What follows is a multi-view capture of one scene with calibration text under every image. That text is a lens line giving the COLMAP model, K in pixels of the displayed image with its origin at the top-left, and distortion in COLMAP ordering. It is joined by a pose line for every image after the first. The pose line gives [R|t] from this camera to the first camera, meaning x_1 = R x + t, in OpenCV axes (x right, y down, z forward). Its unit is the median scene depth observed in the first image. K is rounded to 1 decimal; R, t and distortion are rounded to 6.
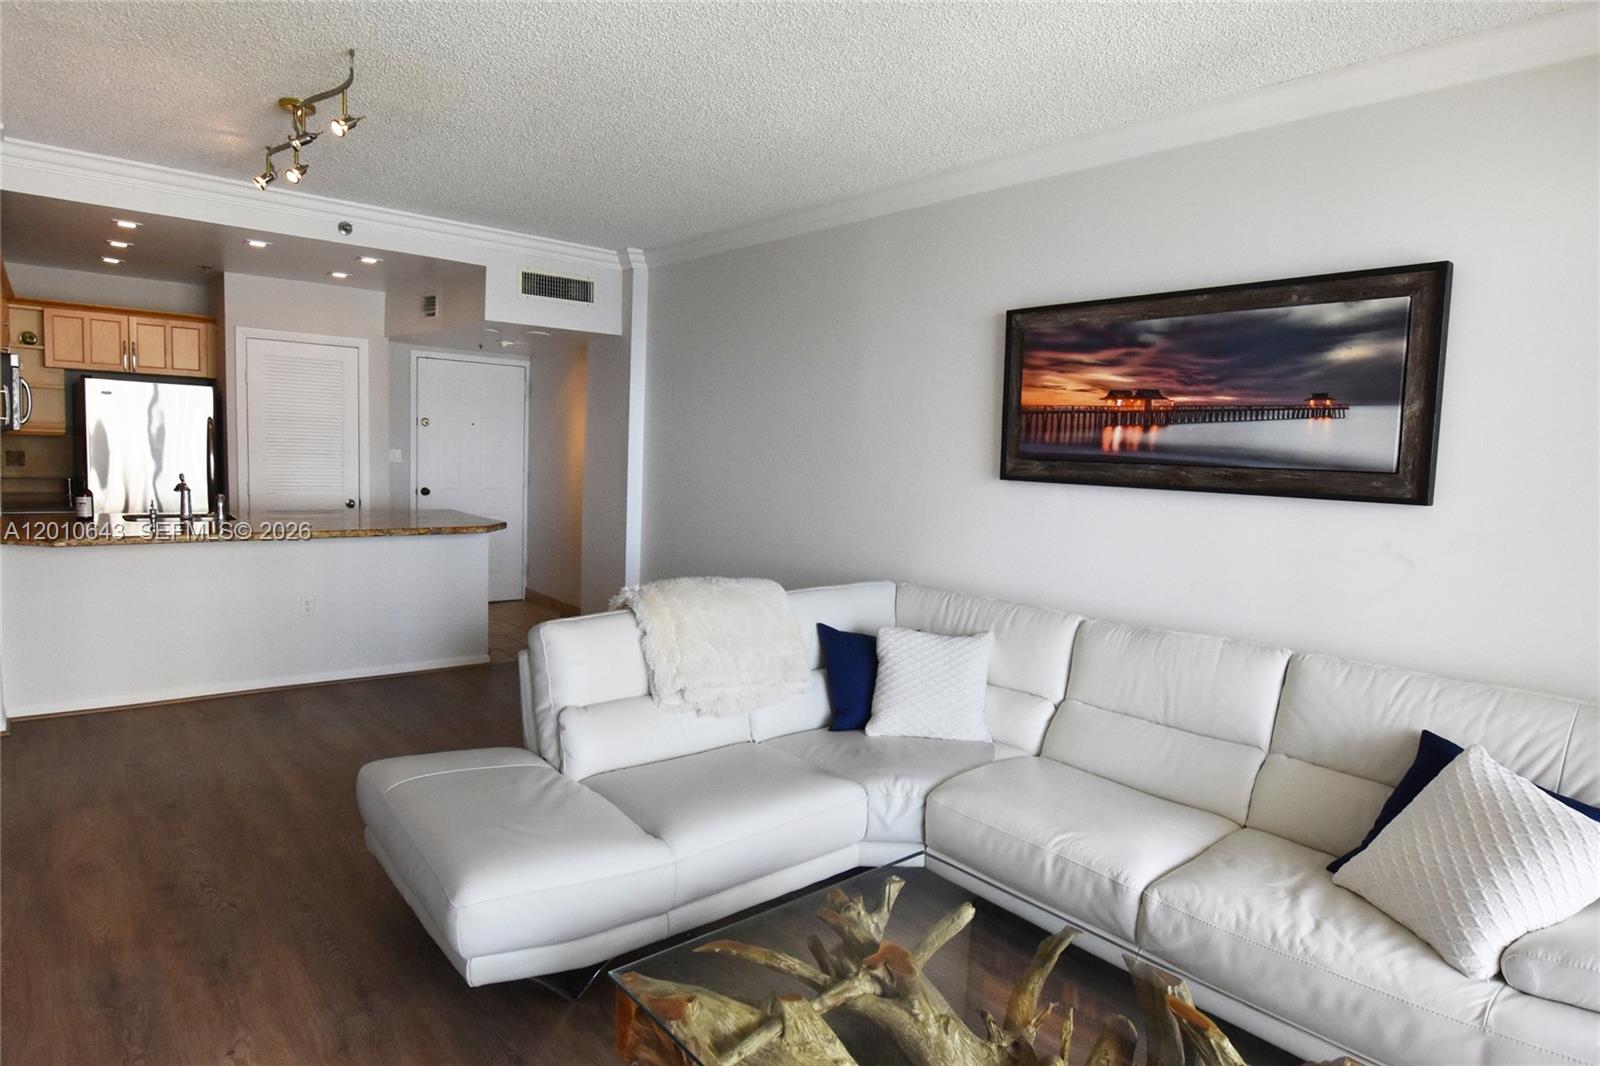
lens RADIAL K [[900.0, 0, 800.0], [0, 900.0, 533.0], [0, 0, 1]] dist [-0.023469, 0.000886]
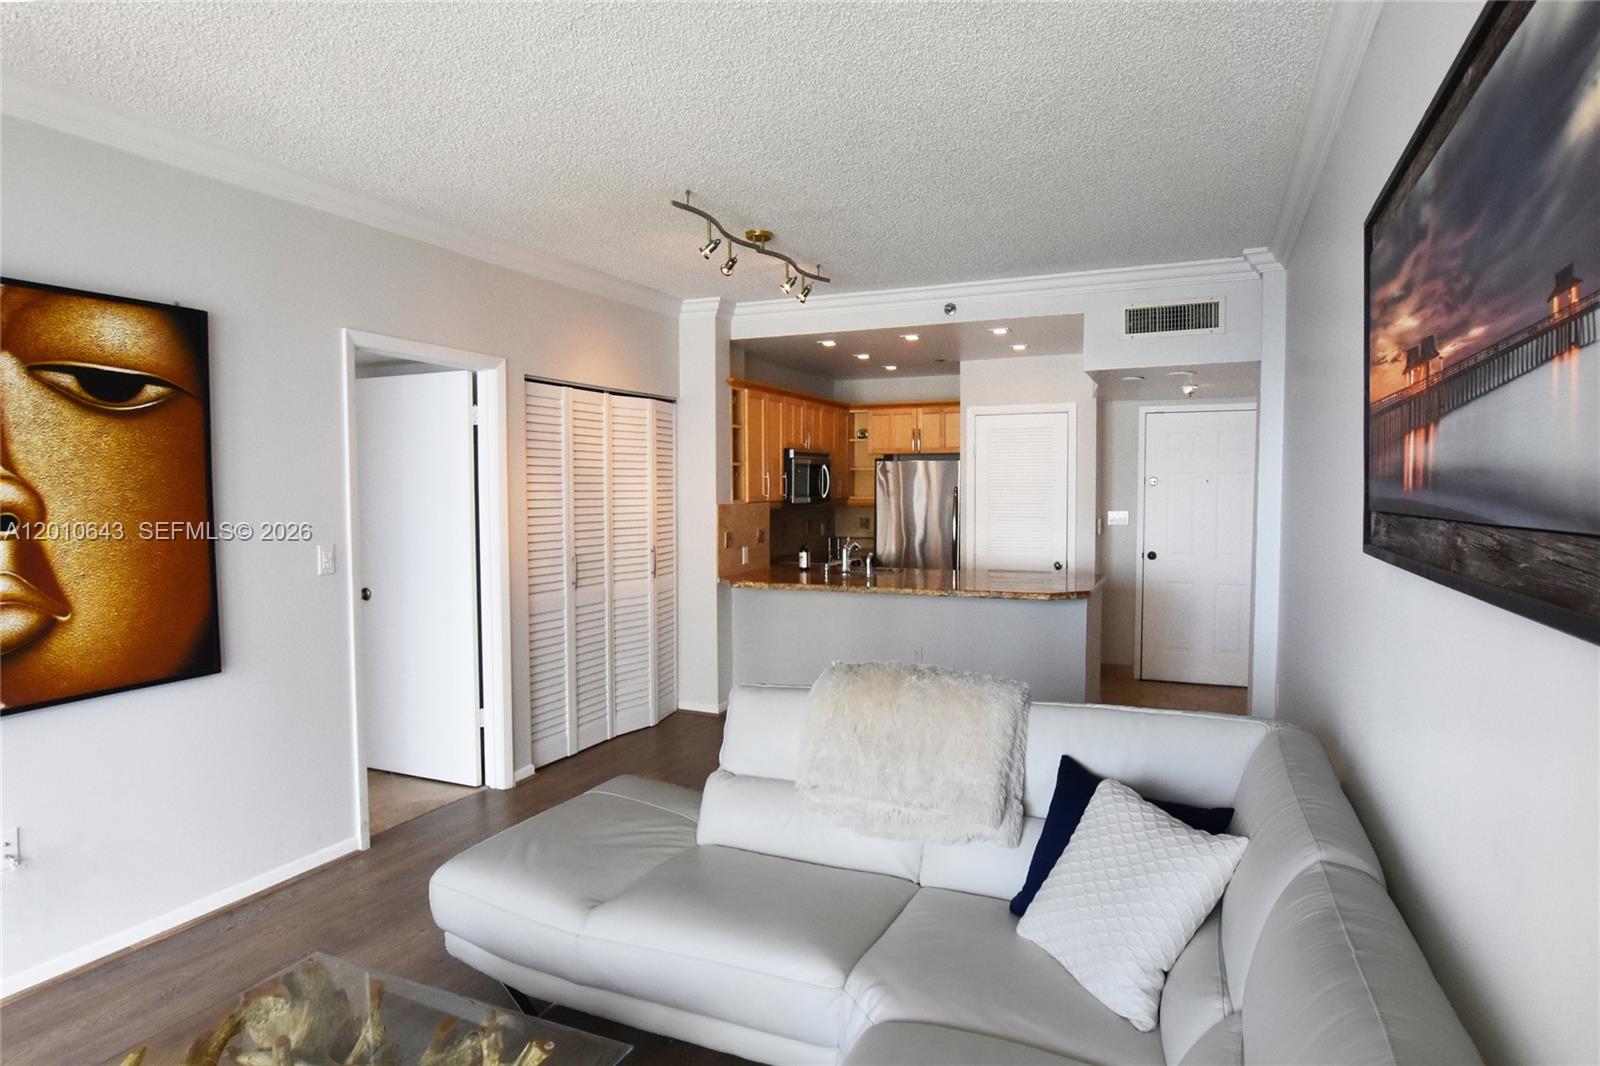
lens RADIAL K [[931.3, 0, 800.0], [0, 931.3, 533.0], [0, 0, 1]] dist [-0.023796, 0.000543]
pose [[0.428618, 0.000002, -0.903486, 0.352726], [-0.063138, 0.997555, -0.029951, -0.021327], [0.901277, 0.069882, 0.427571, 0.307548]]
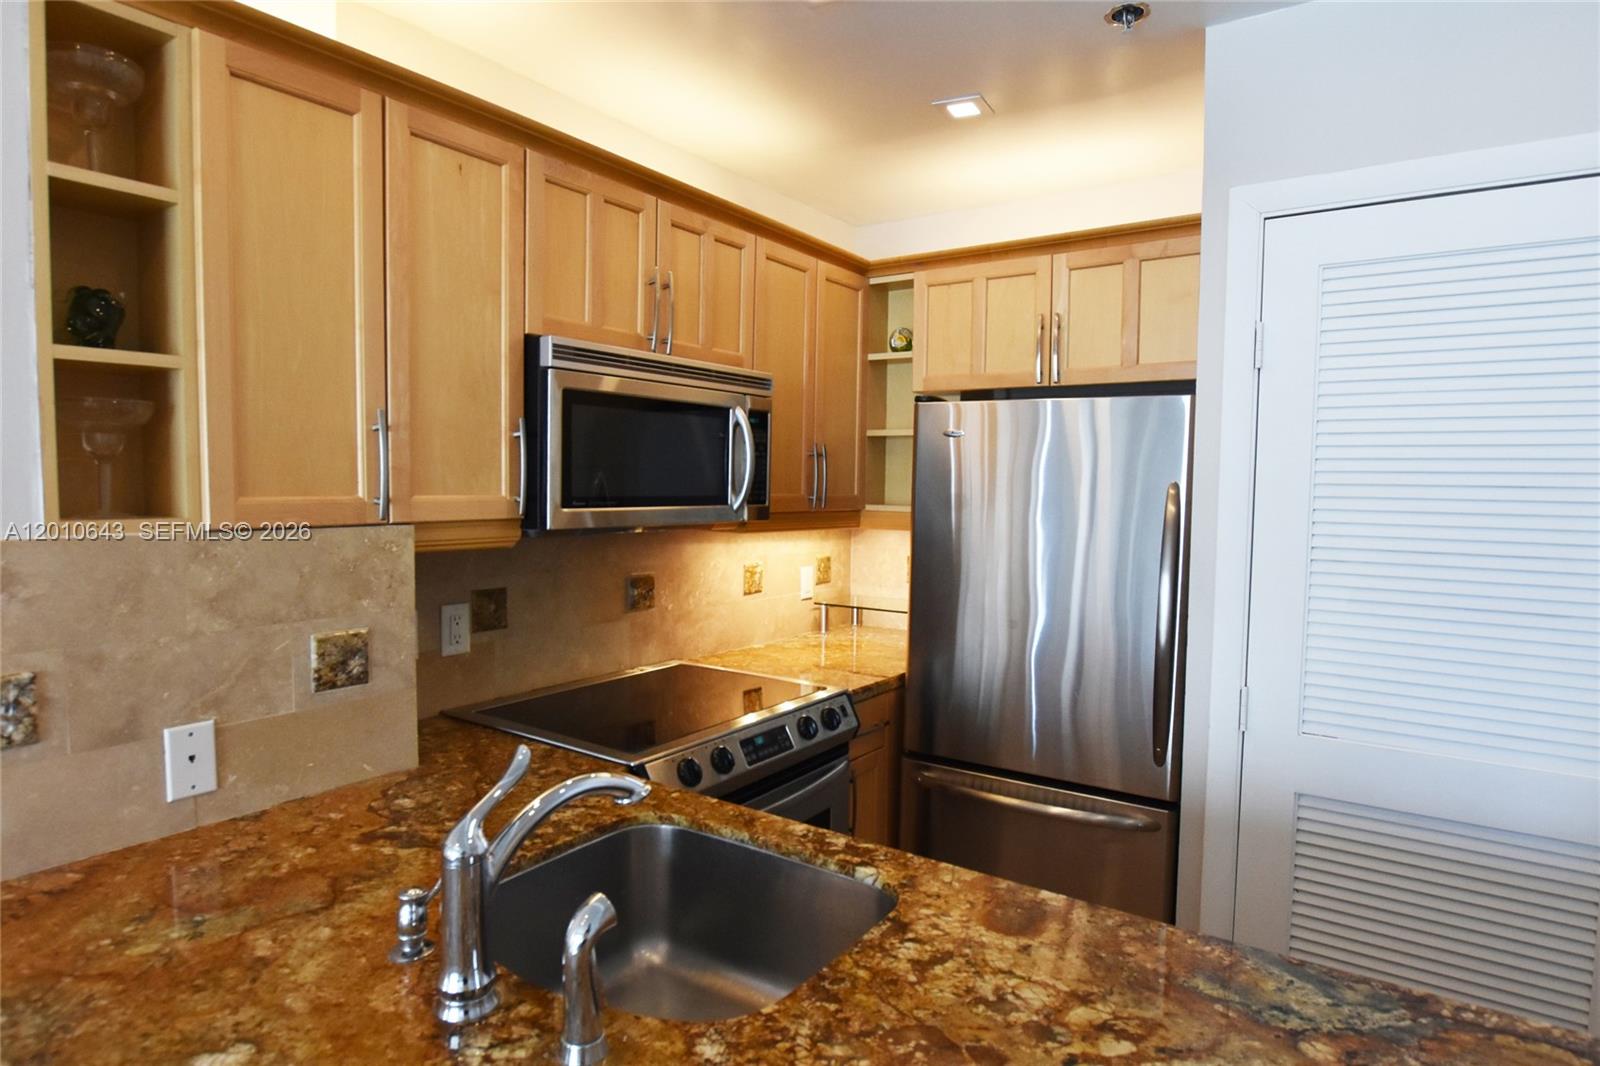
lens RADIAL K [[876.4, 0, 847.1], [0, 876.4, 531.2], [0, 0, 1]] dist [-0.019501, 0.001168]
pose [[0.270518, 0.017033, -0.962564, -0.381016], [-0.093909, 0.995542, -0.008775, -0.099236], [0.958124, 0.092767, 0.270912, 0.813656]]
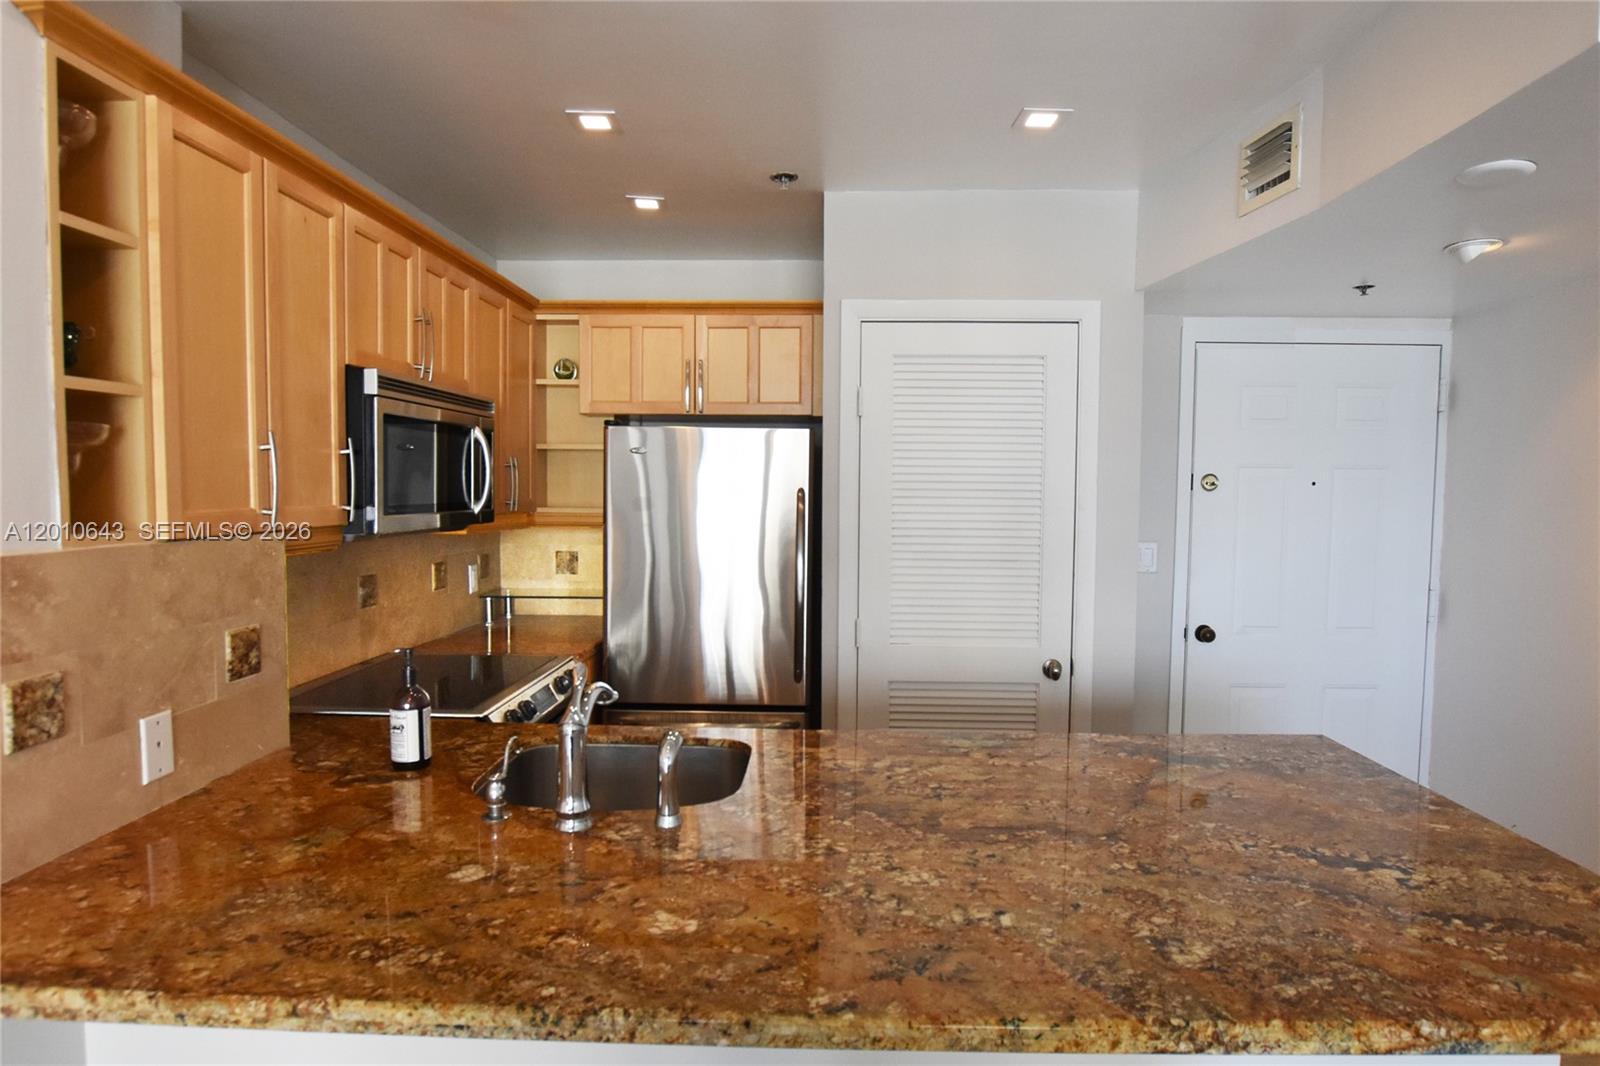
lens RADIAL K [[876.4, 0, 847.1], [0, 876.4, 531.2], [0, 0, 1]] dist [-0.019501, 0.001168]
pose [[0.767922, -0.001414, -0.640542, -0.326141], [-0.038627, 0.998075, -0.048512, -0.083555], [0.639378, 0.061995, 0.766389, 0.644451]]
